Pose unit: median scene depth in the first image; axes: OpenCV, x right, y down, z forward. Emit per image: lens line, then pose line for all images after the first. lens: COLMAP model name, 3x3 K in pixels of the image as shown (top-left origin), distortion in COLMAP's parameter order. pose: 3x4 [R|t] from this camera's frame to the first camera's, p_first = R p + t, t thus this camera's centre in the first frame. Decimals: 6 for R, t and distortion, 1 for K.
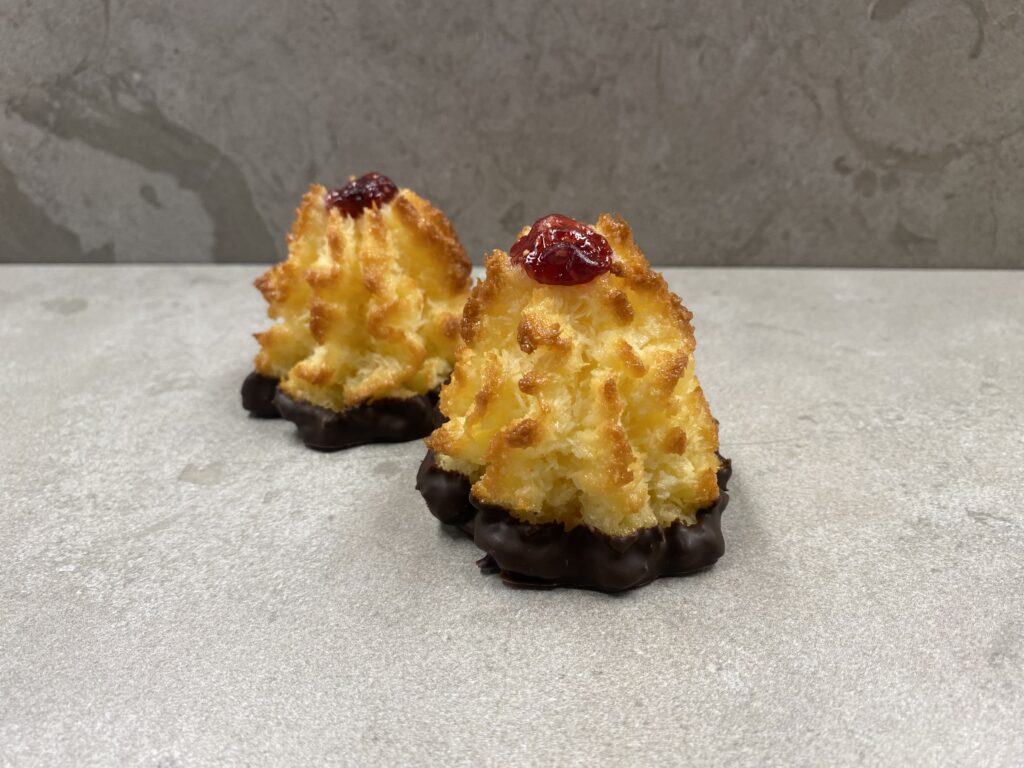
lens RADIAL K [[782.0, 0, 509.8], [0, 782.0, 379.8], [0, 0, 1]] dist [-0.060879, 0.050429]
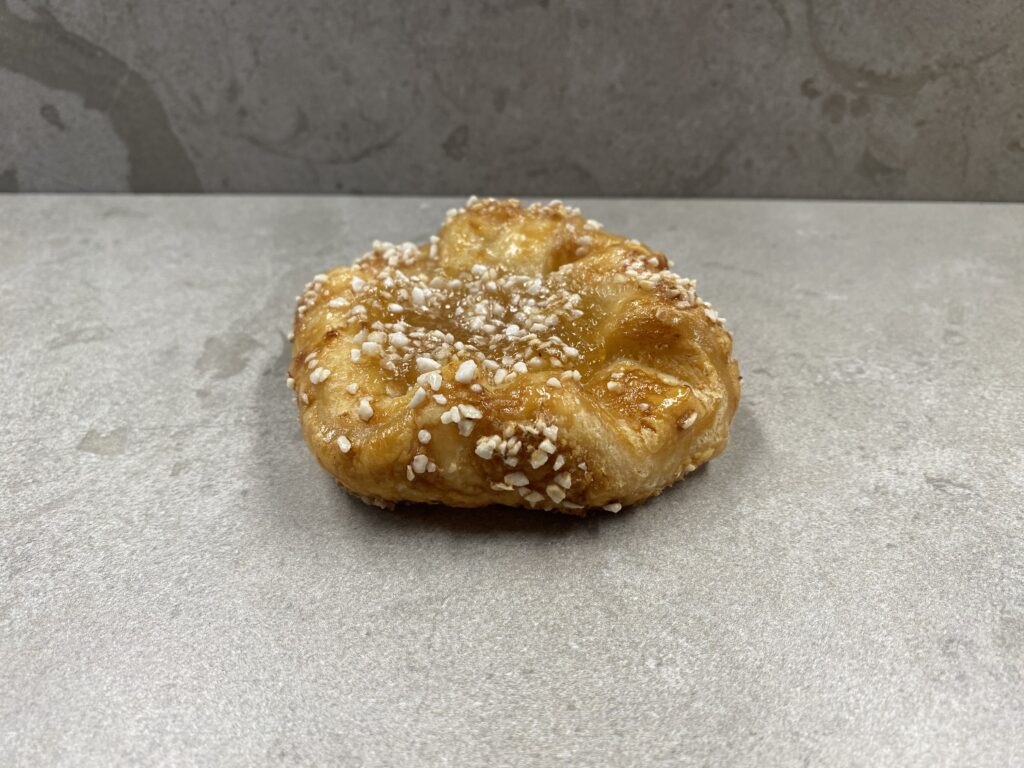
lens RADIAL K [[782.0, 0, 509.8], [0, 782.0, 379.8], [0, 0, 1]] dist [-0.060879, 0.050429]
pose [[0.998908, -0.008619, 0.045928, 0.035108], [0.003556, 0.994015, 0.109190, -0.045823], [-0.046594, -0.108907, 0.992959, 0.082424]]
